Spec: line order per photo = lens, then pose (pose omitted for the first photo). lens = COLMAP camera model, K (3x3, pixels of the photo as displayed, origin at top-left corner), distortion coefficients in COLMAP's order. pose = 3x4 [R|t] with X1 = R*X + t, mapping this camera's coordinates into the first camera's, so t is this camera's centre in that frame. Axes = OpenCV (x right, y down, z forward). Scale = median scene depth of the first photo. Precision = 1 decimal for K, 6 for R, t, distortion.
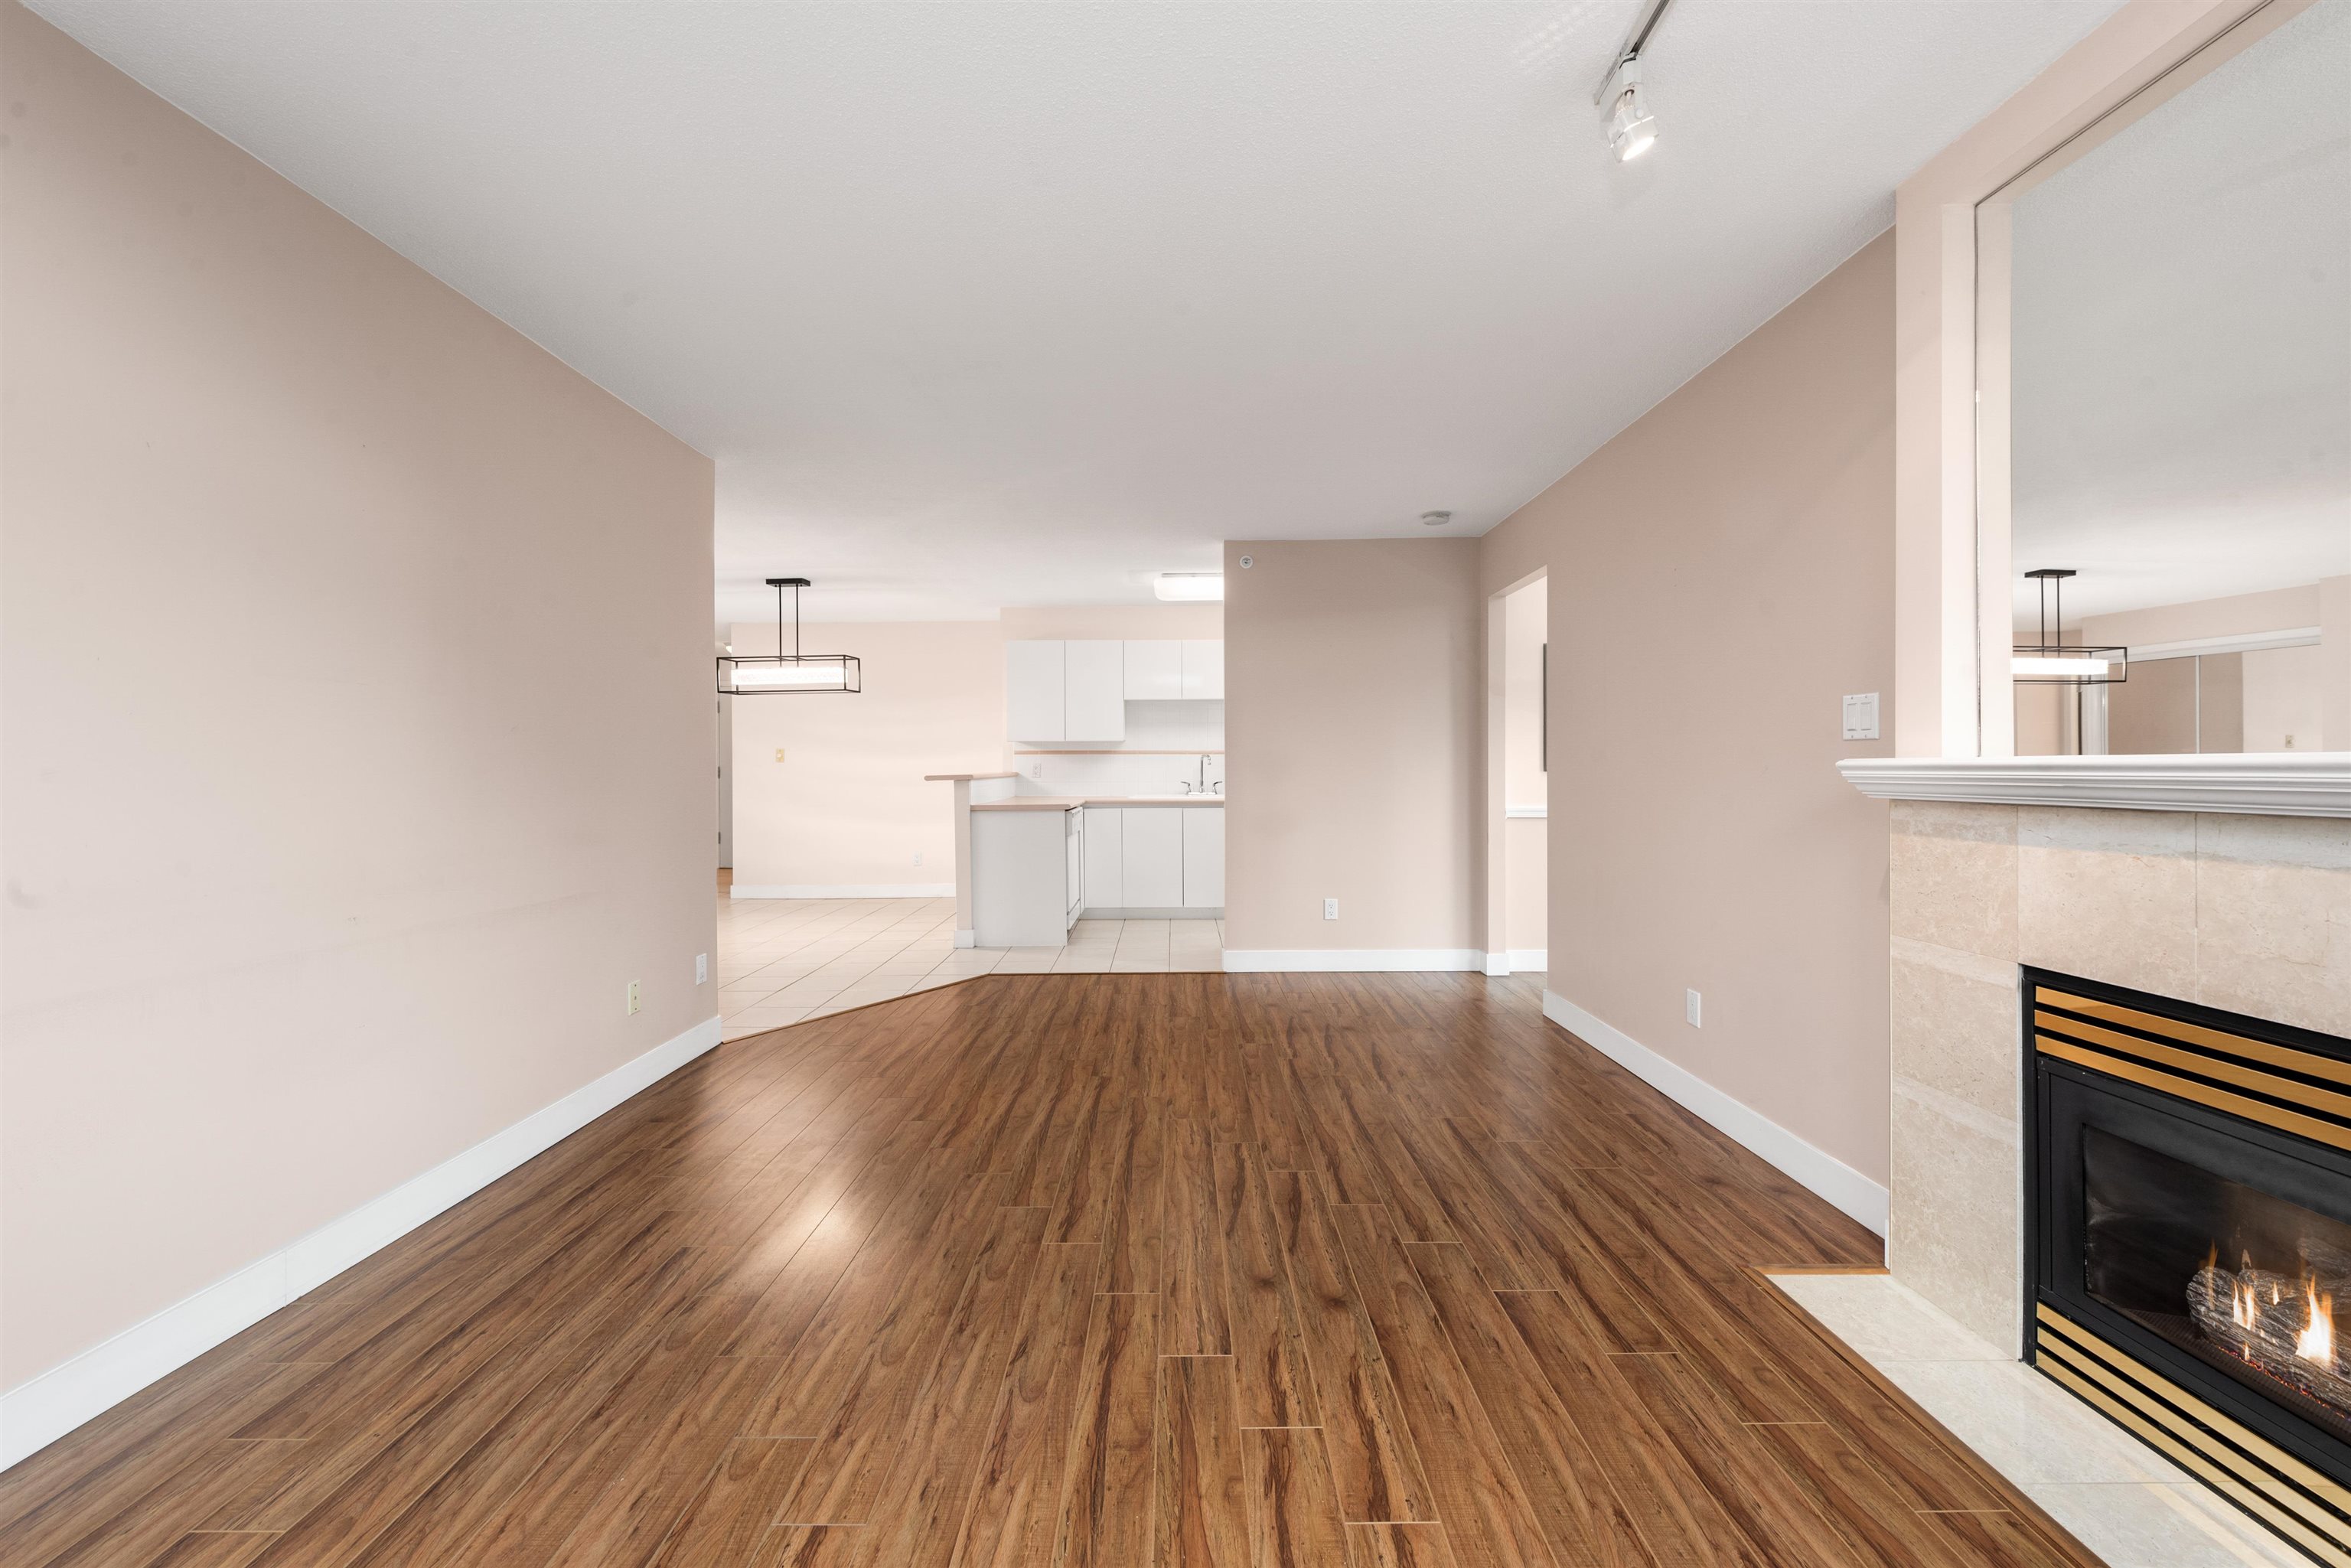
lens RADIAL K [[925.5, 0, 1176.8], [0, 925.5, 769.4], [0, 0, 1]] dist [0.003433, -0.000326]
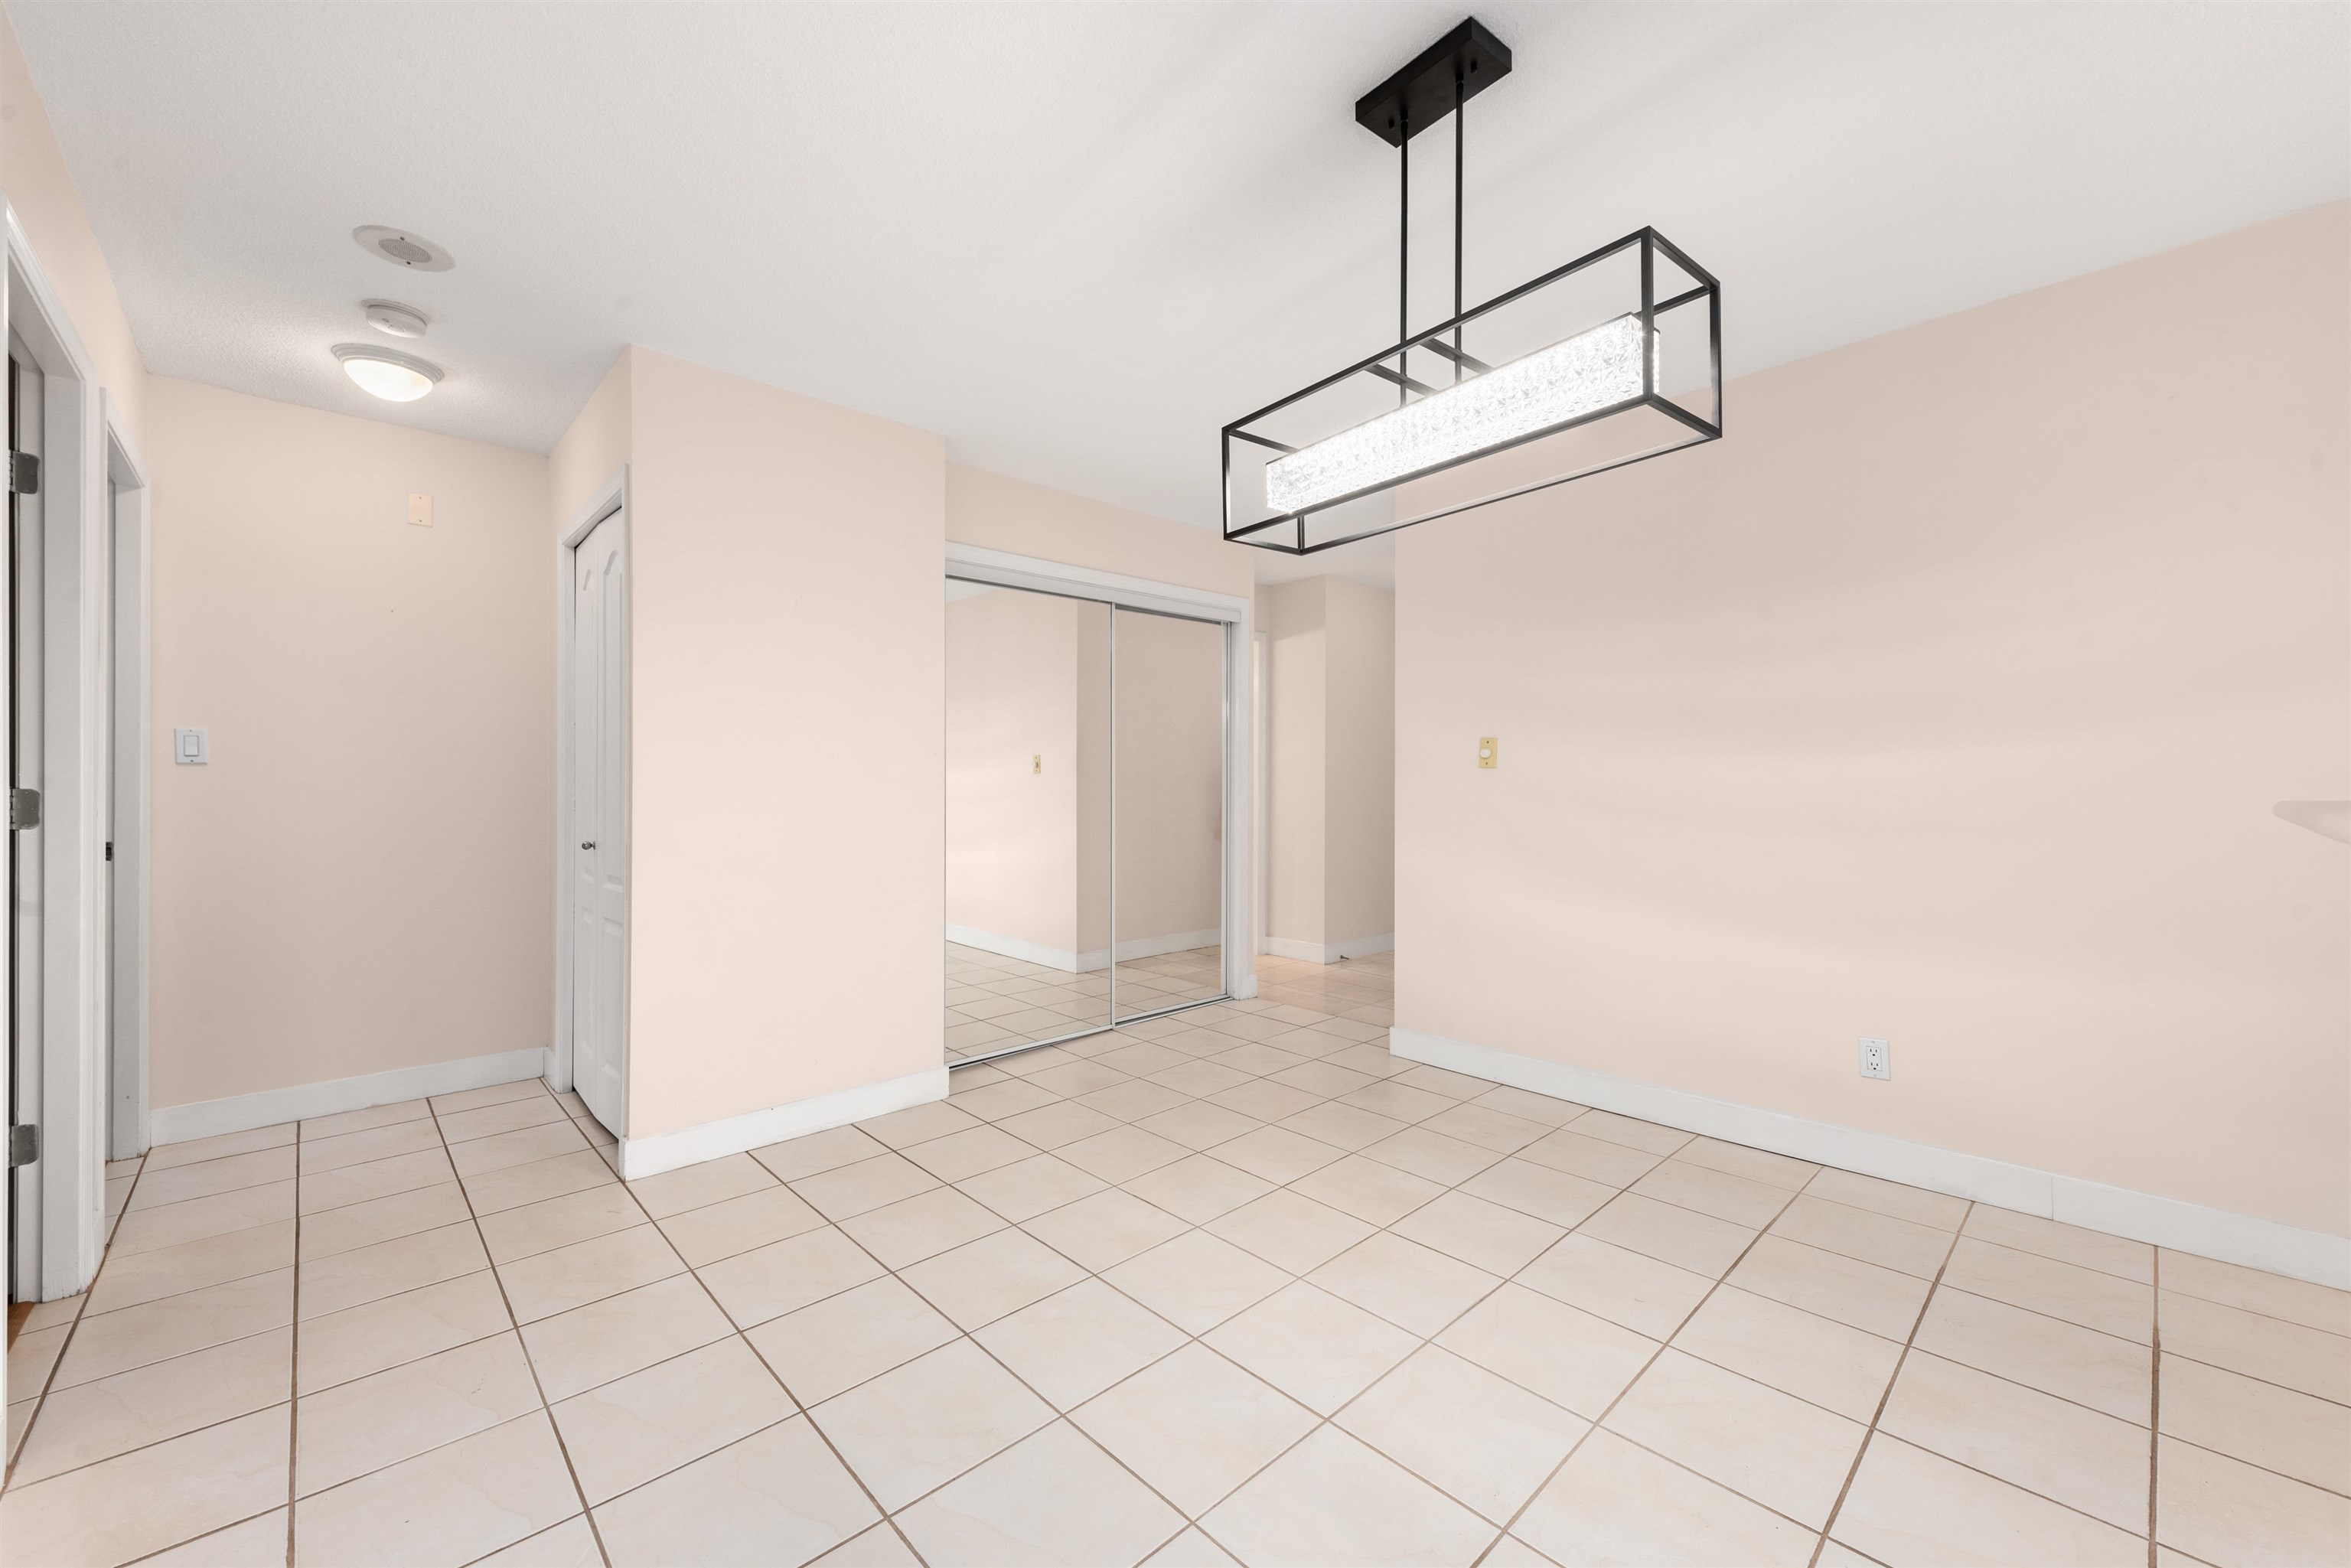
lens RADIAL K [[928.7, 0, 1175.5], [0, 928.7, 784.0], [0, 0, 1]] dist [0.015085, -0.000031]
pose [[0.687161, 0.003434, -0.726497, -0.251182], [-0.008299, 0.999961, -0.003124, 0.002538], [0.726457, 0.008176, 0.687163, 0.704764]]
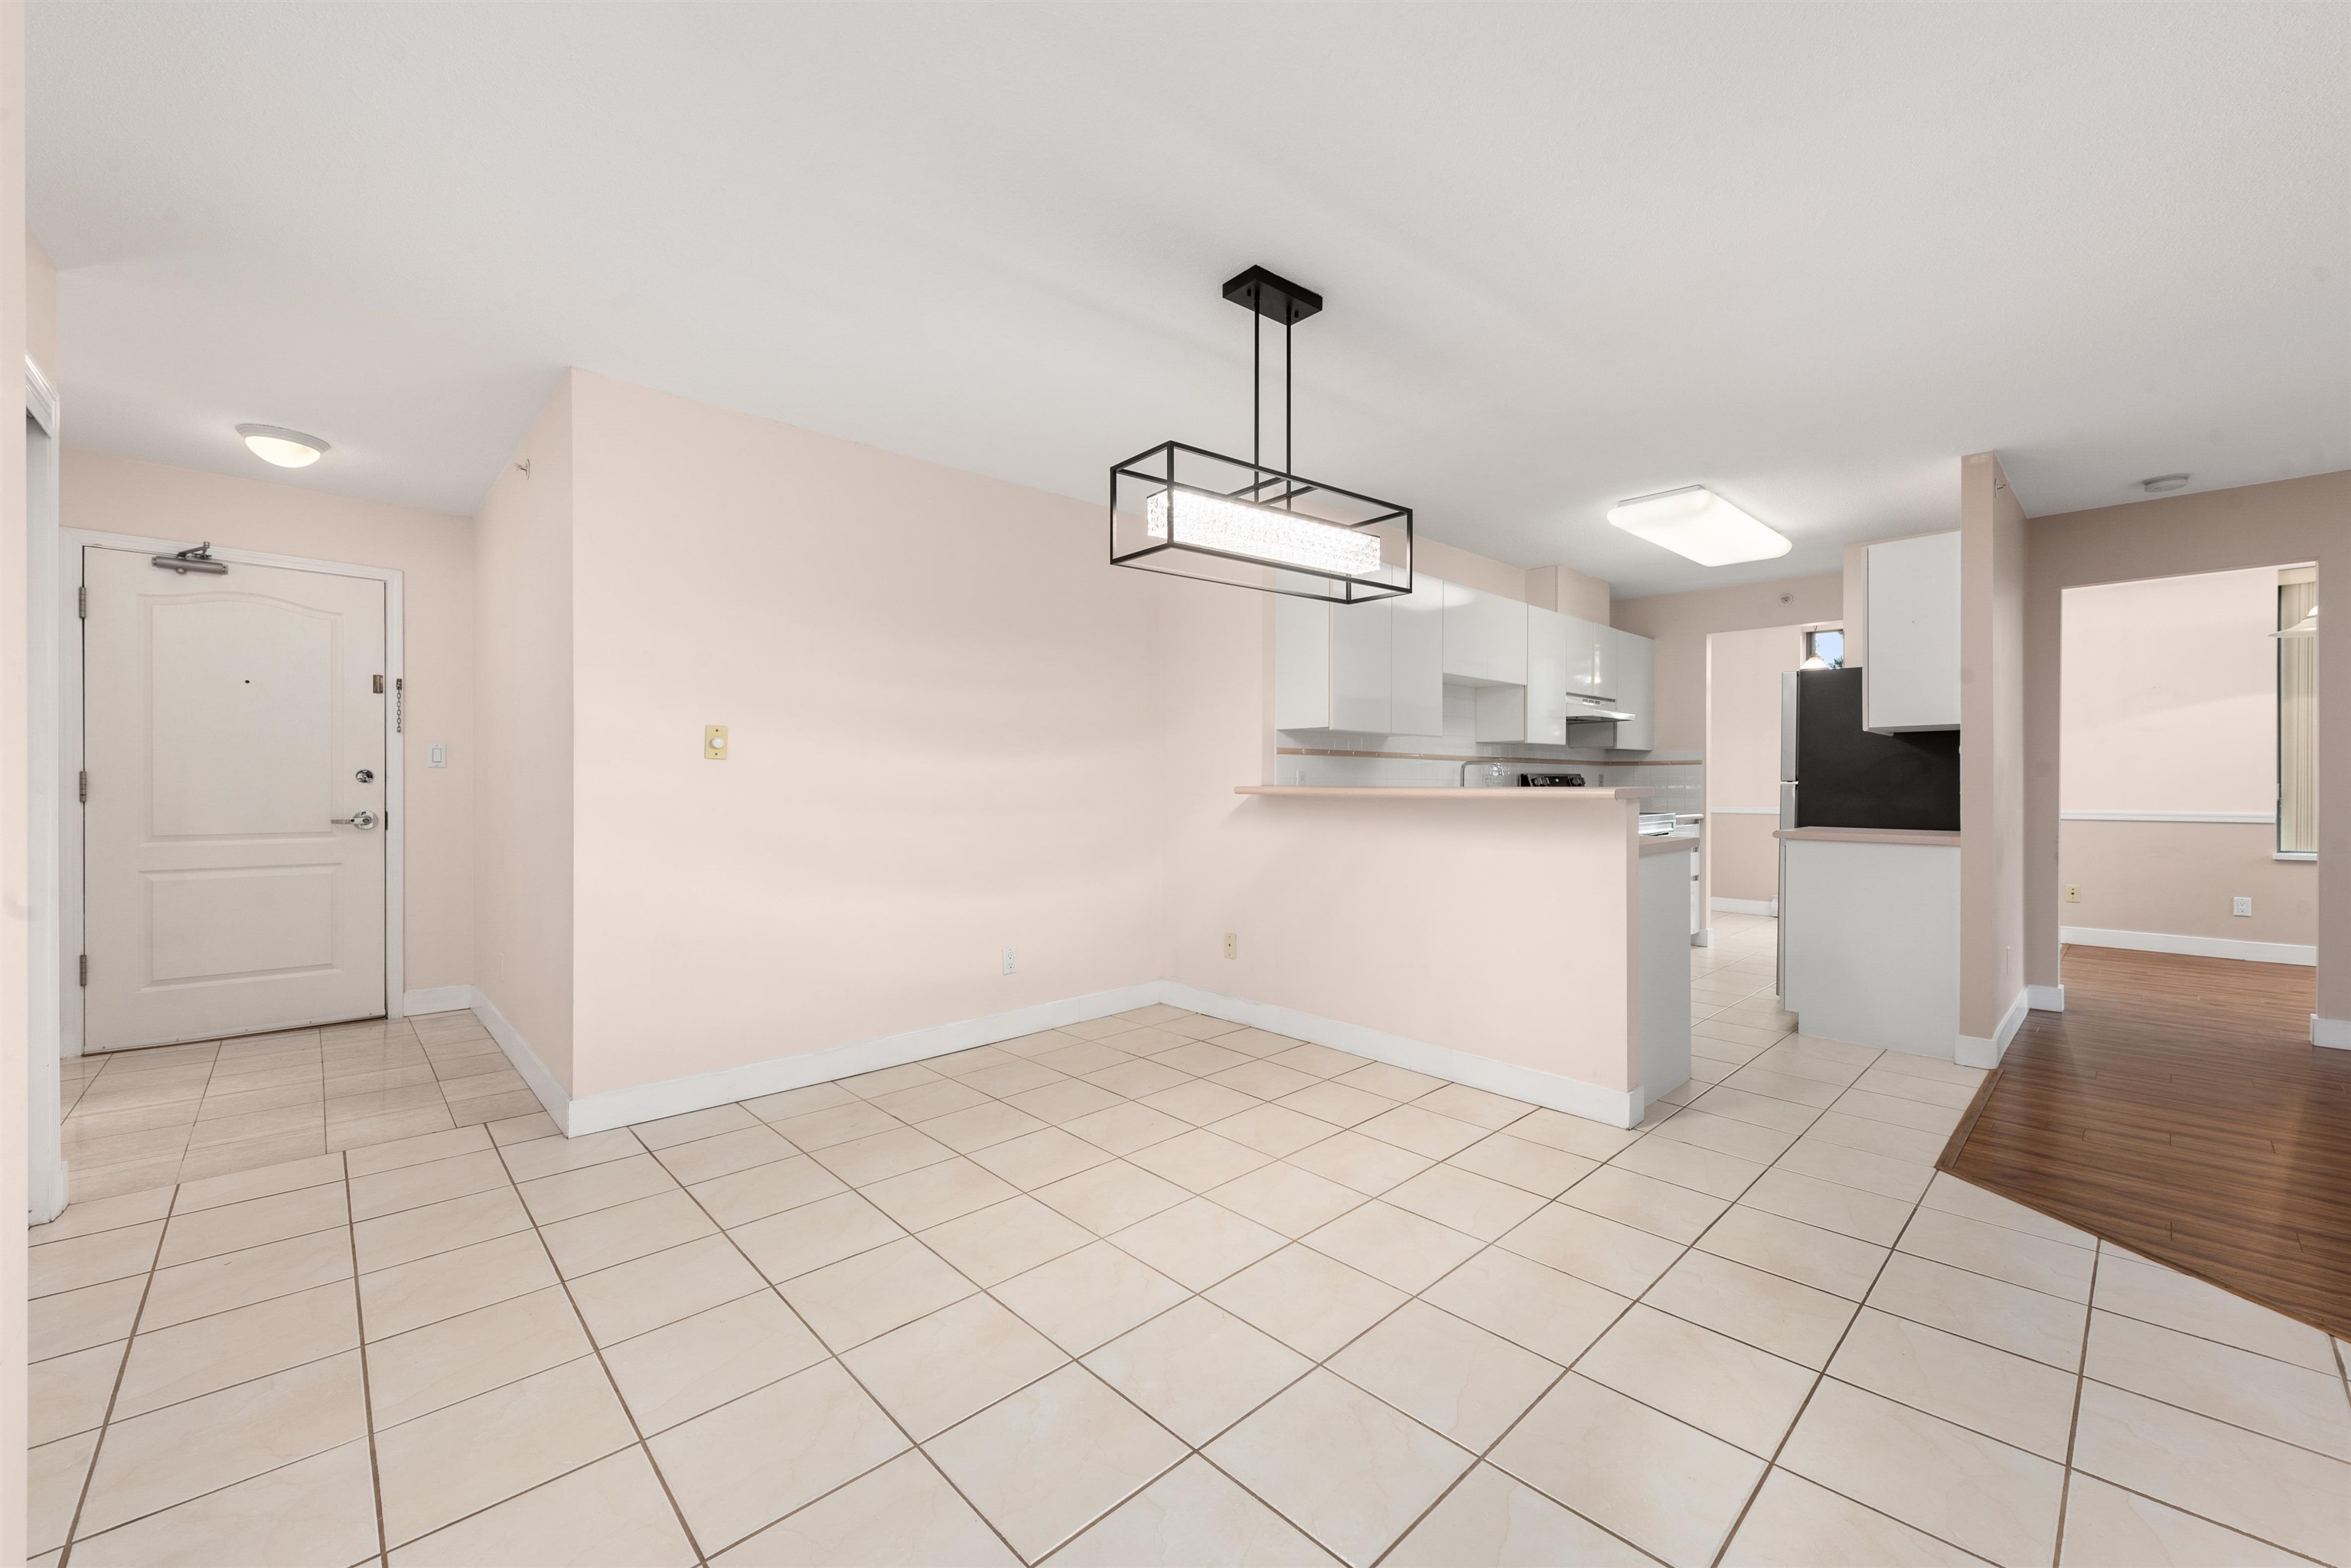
lens RADIAL K [[922.6, 0, 1171.9], [0, 922.6, 782.3], [0, 0, 1]] dist [0.007337, -0.000516]
pose [[0.728421, 0.004186, 0.685117, -0.666448], [0.001011, 0.999974, -0.007185, 0.005493], [-0.685129, 0.005927, 0.728398, 0.692108]]
